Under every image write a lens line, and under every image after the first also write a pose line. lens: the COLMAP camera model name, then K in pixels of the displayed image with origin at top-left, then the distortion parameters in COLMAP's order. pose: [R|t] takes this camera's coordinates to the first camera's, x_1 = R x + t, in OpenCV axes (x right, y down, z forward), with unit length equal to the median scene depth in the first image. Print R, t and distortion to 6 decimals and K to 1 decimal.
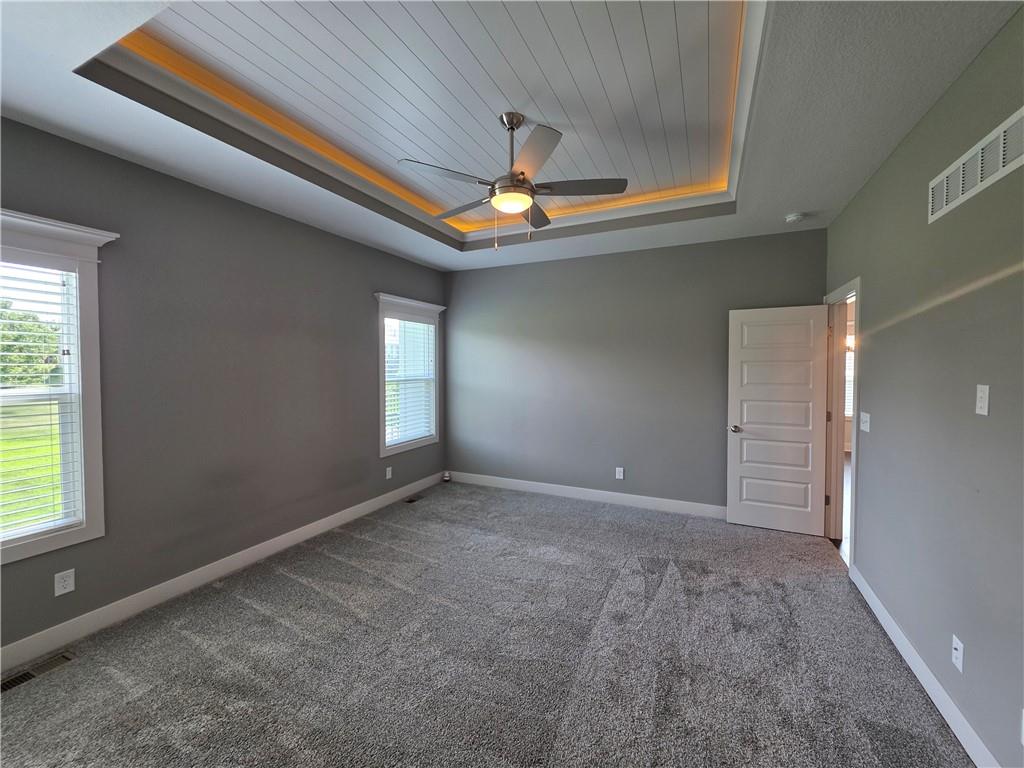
lens RADIAL K [[409.3, 0, 513.4], [0, 409.3, 380.2], [0, 0, 1]] dist [-0.001243, 0.000766]
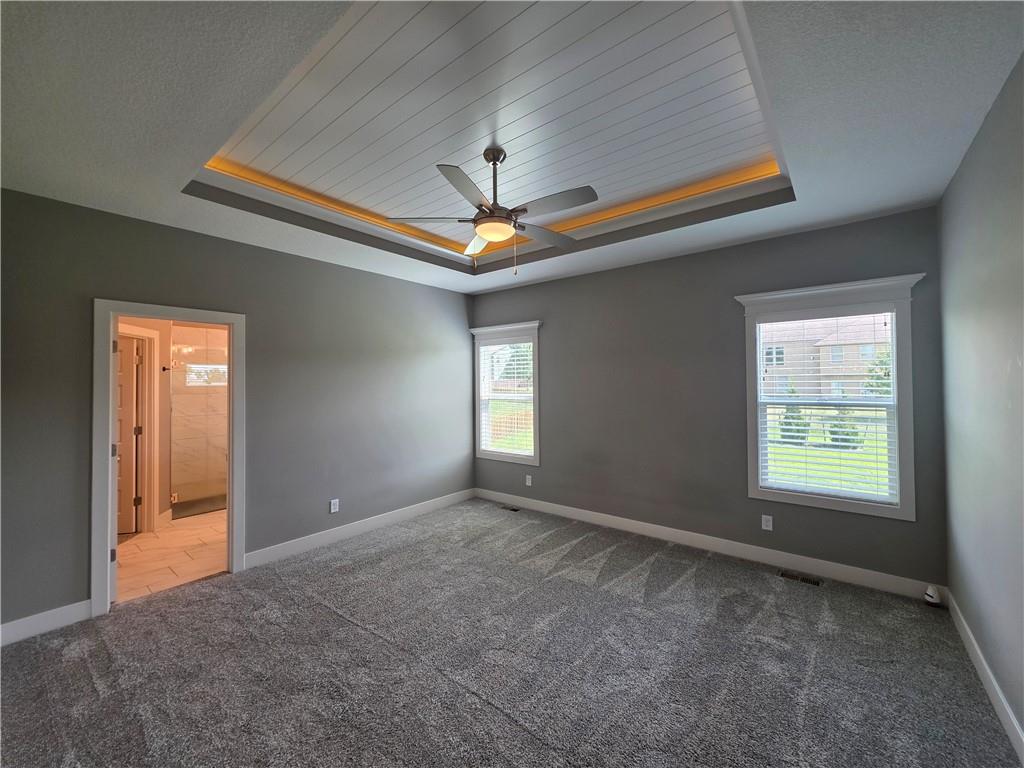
lens RADIAL K [[409.3, 0, 520.5], [0, 409.3, 379.2], [0, 0, 1]] dist [-0.001243, 0.000766]
pose [[-0.221434, -0.008919, -0.975135, 0.654459], [-0.027321, 0.999622, -0.002938, -0.033508], [0.974793, 0.025991, -0.221594, 0.845279]]
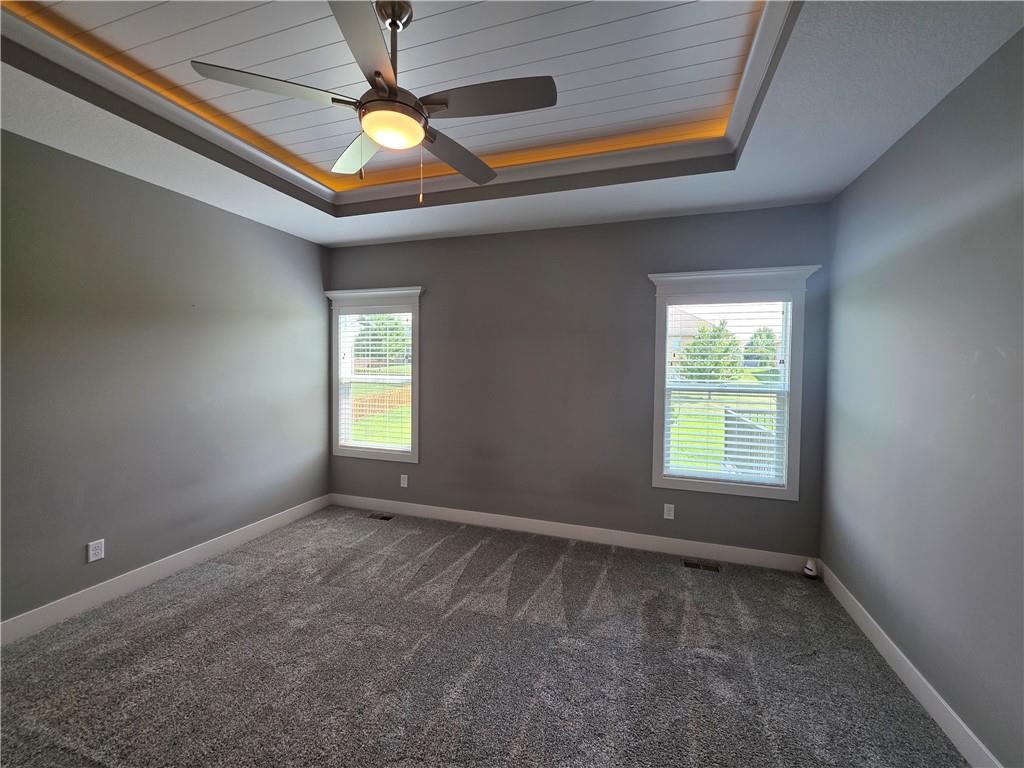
lens RADIAL K [[409.3, 0, 519.0], [0, 409.3, 375.8], [0, 0, 1]] dist [-0.001243, 0.000766]
pose [[0.128153, 0.028646, -0.991341, 0.470156], [-0.047620, 0.998608, 0.022700, -0.030005], [0.990611, 0.044298, 0.129339, 0.737012]]
